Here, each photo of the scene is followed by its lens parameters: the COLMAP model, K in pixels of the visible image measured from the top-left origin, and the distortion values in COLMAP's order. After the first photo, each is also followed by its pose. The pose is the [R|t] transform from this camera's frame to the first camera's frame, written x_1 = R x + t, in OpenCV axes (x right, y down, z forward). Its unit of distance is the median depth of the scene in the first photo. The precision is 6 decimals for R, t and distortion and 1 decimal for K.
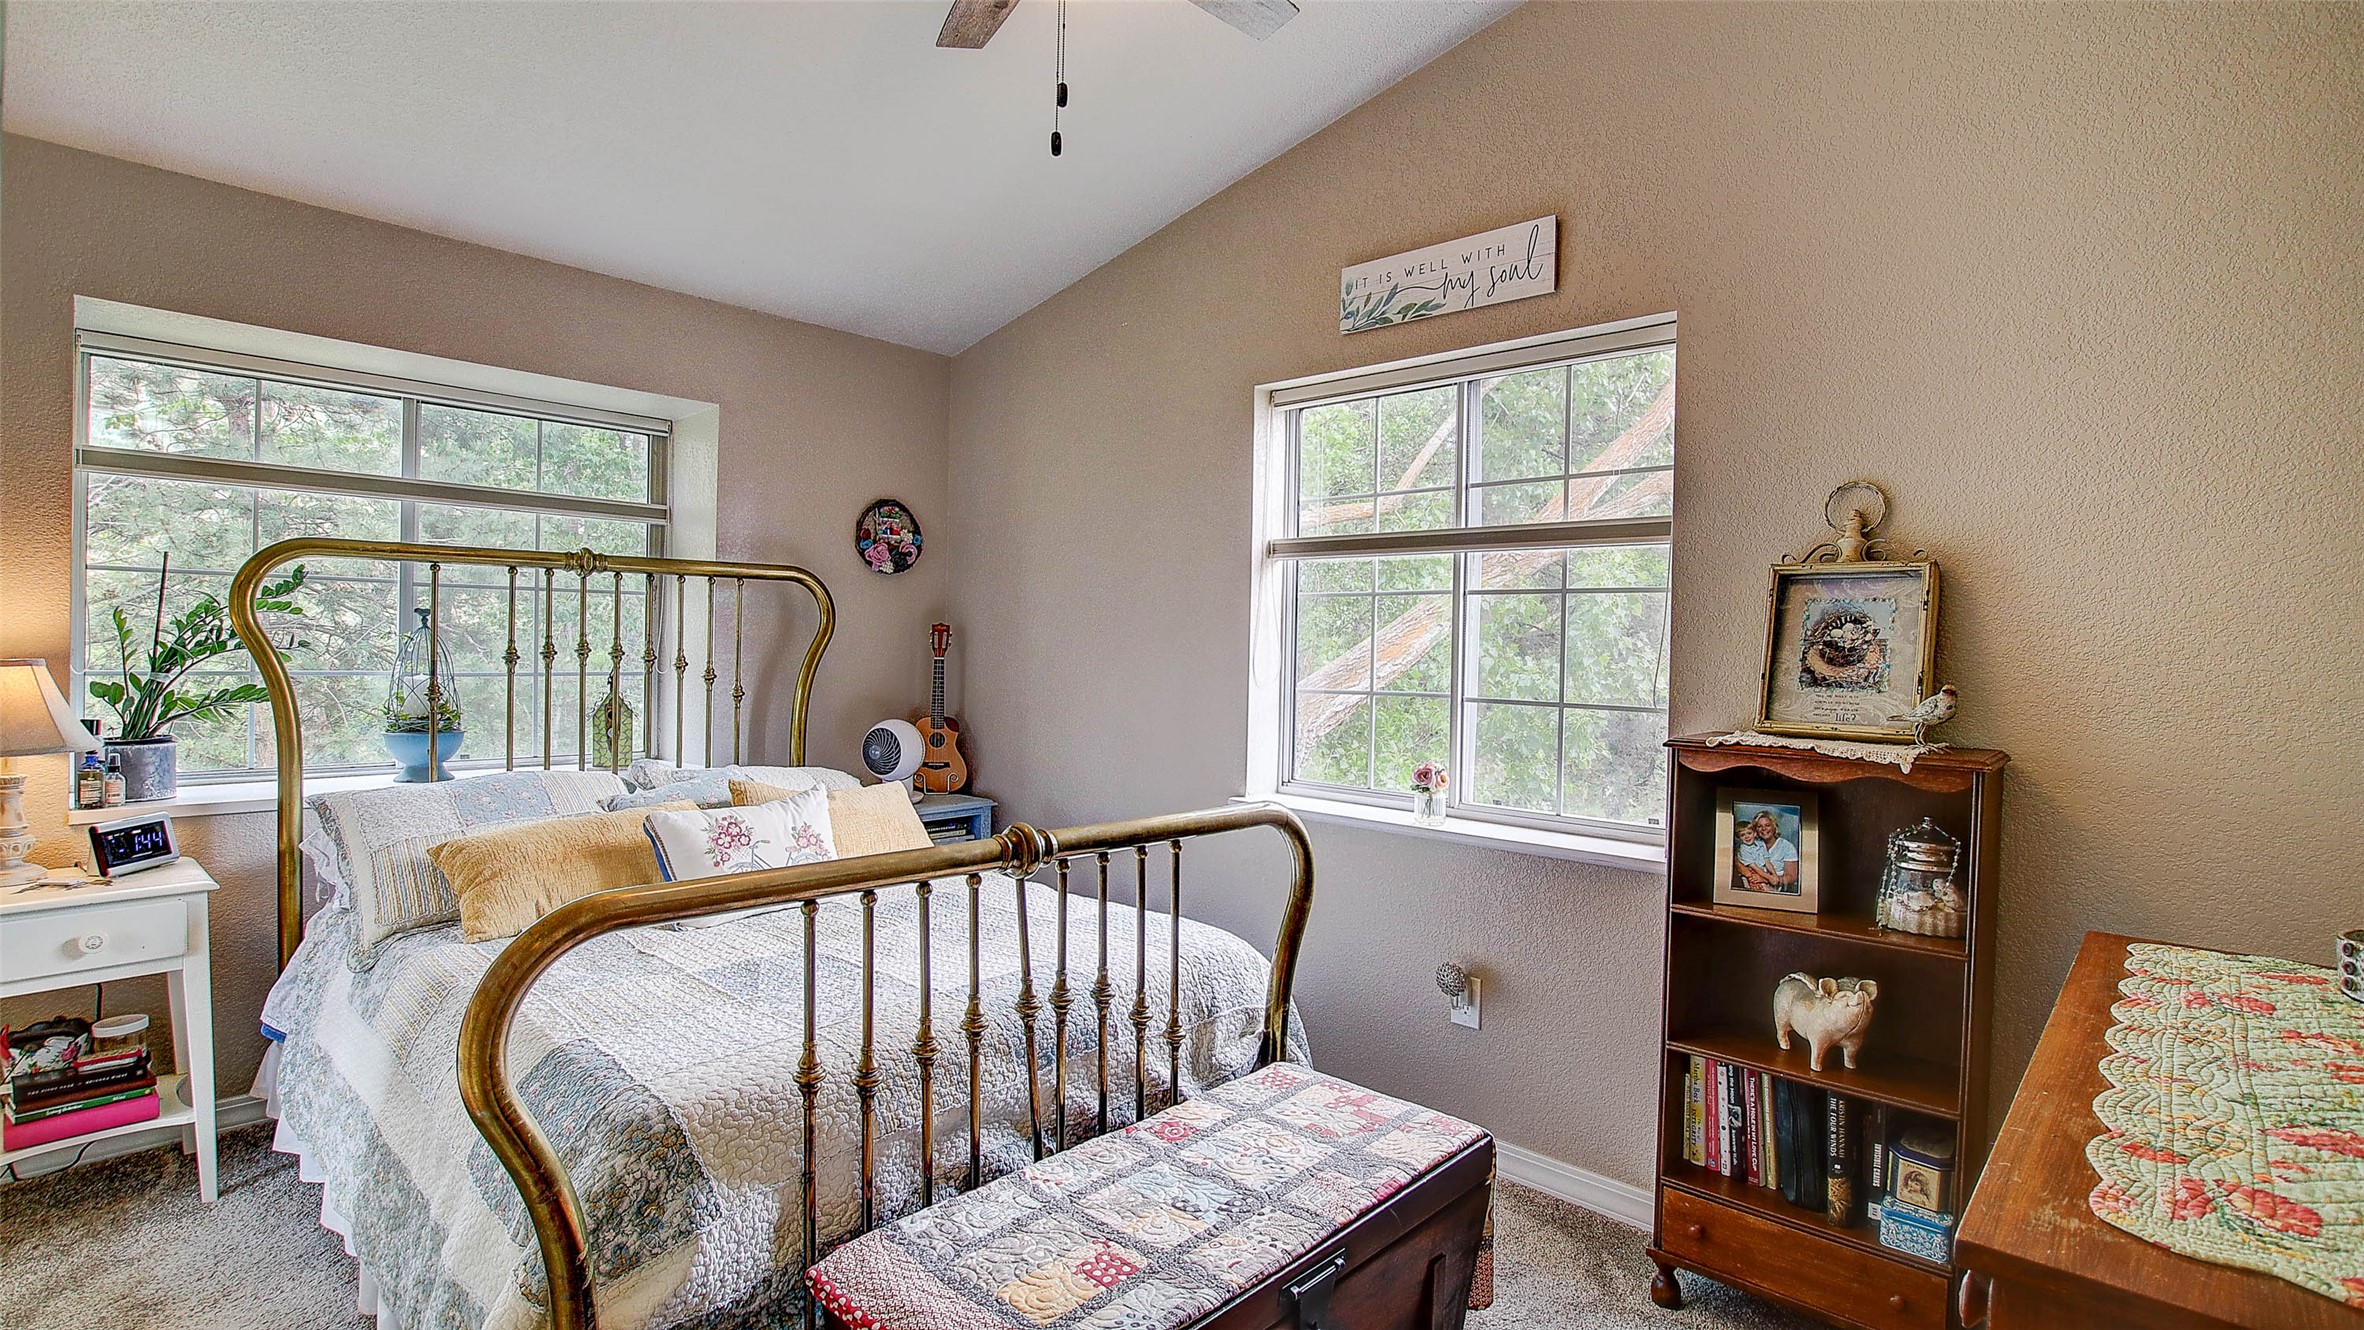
lens RADIAL K [[1127.5, 0, 1182.9], [0, 1127.5, 663.9], [0, 0, 1]] dist [0.000757, 0.000090]
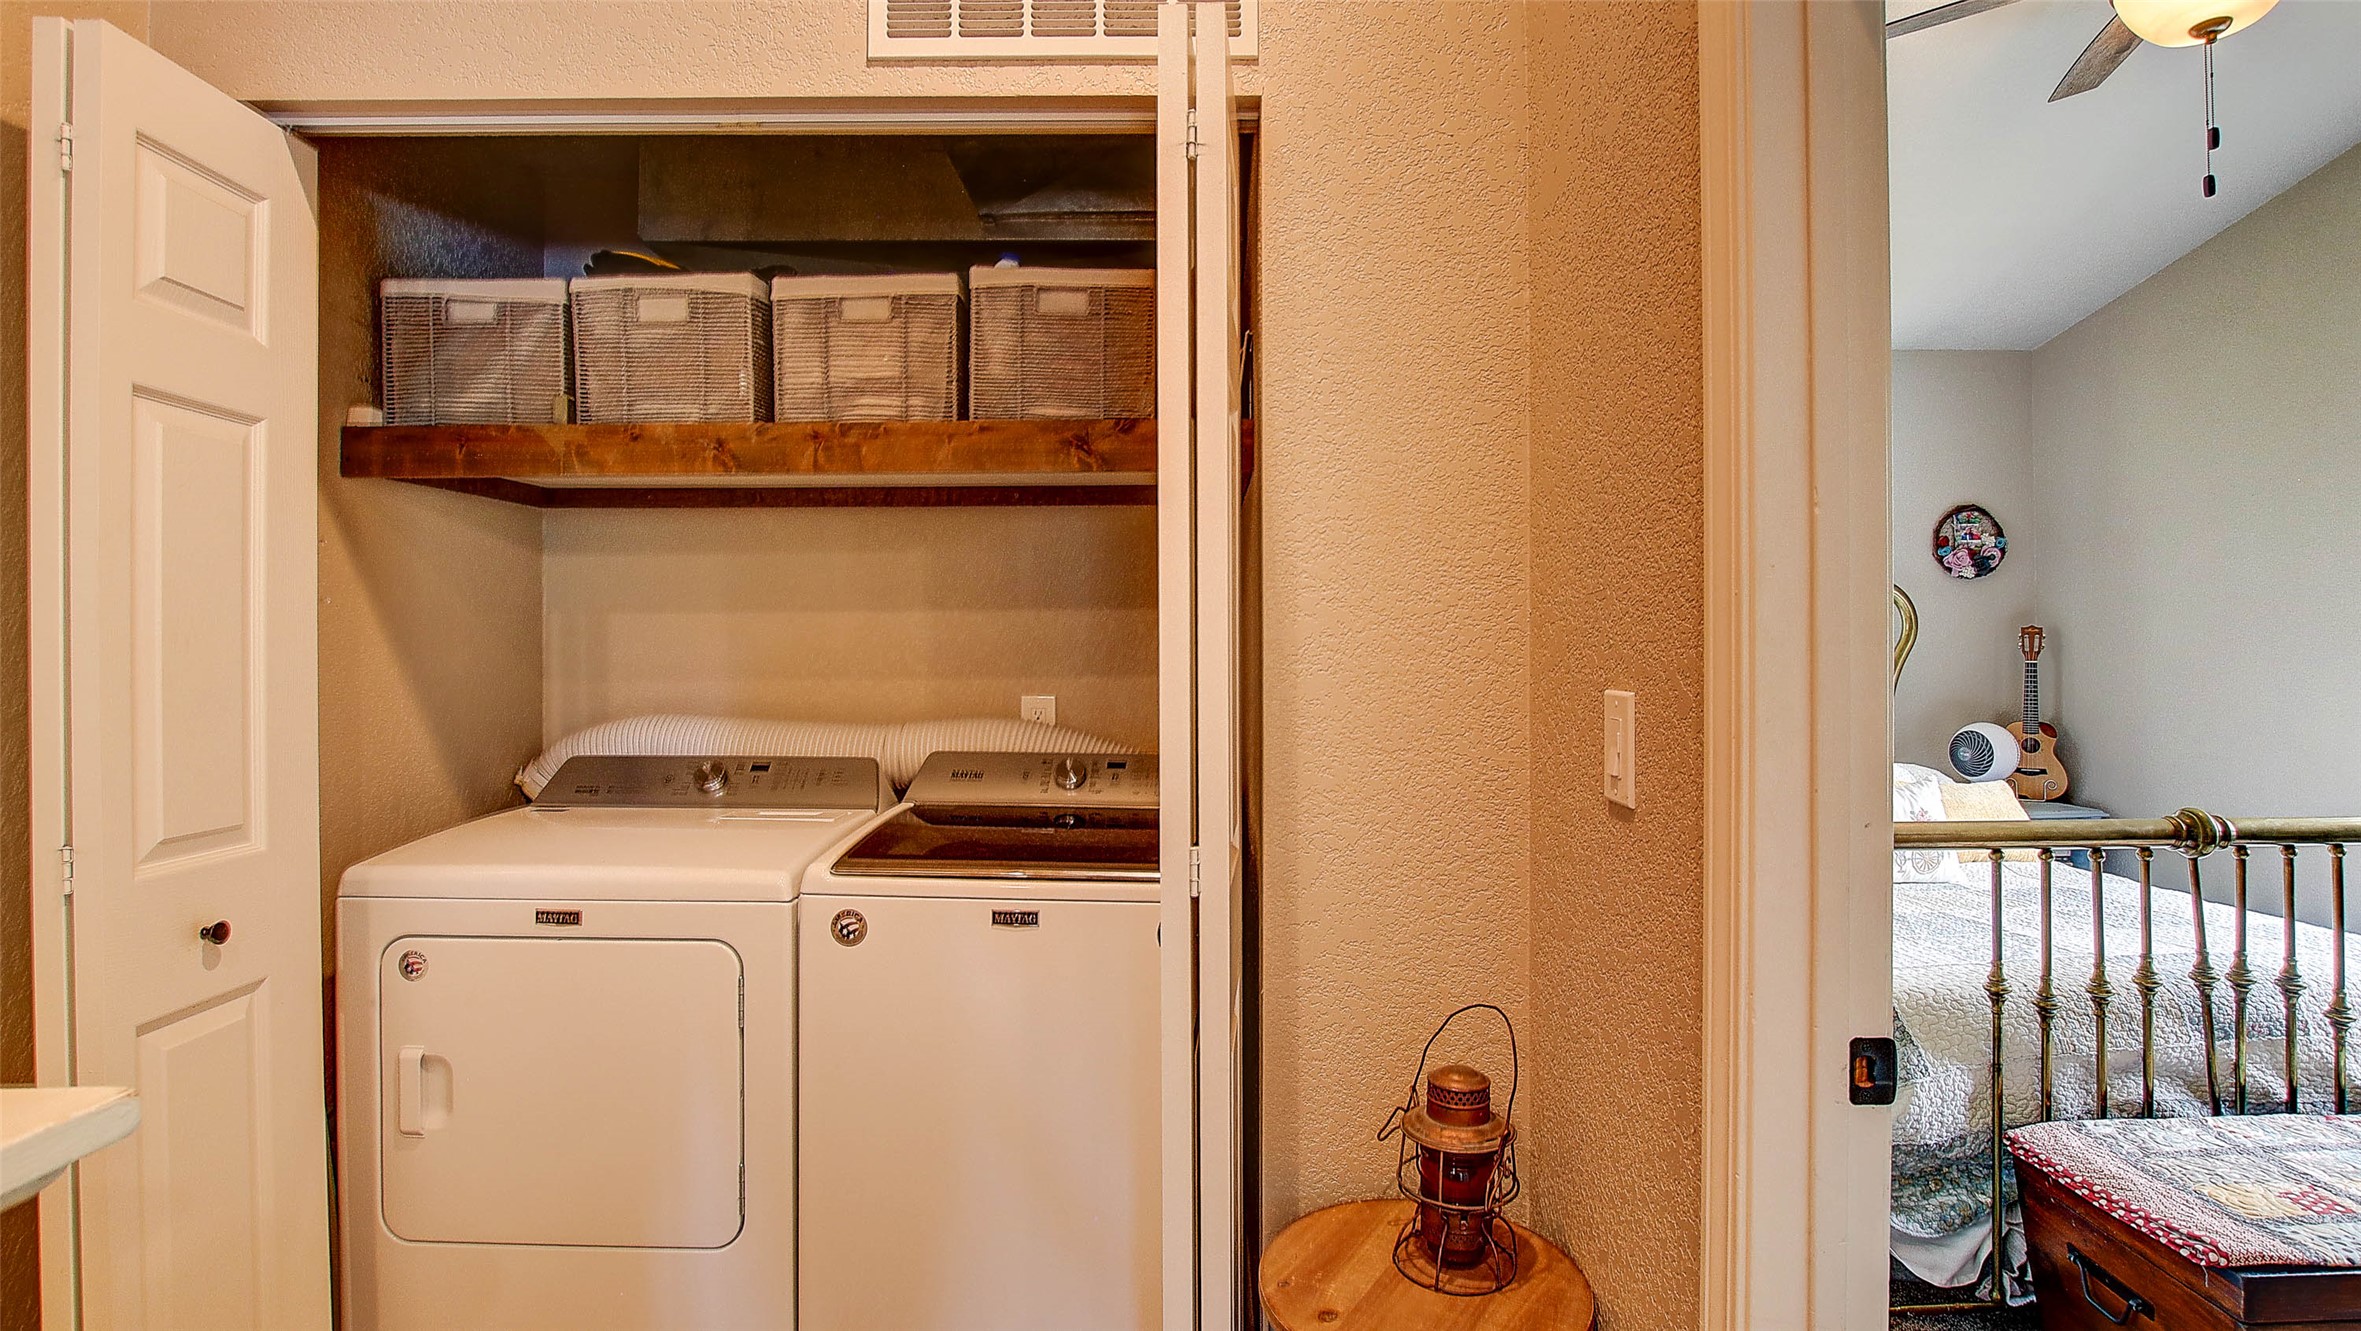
lens RADIAL K [[1166.4, 0, 1189.4], [0, 1166.4, 645.2], [0, 0, 1]] dist [-0.026010, 0.001804]
pose [[0.697036, -0.024574, -0.716615, -0.021884], [0.007700, 0.999611, -0.026789, 0.003925], [0.716995, 0.013155, 0.696954, -0.472197]]
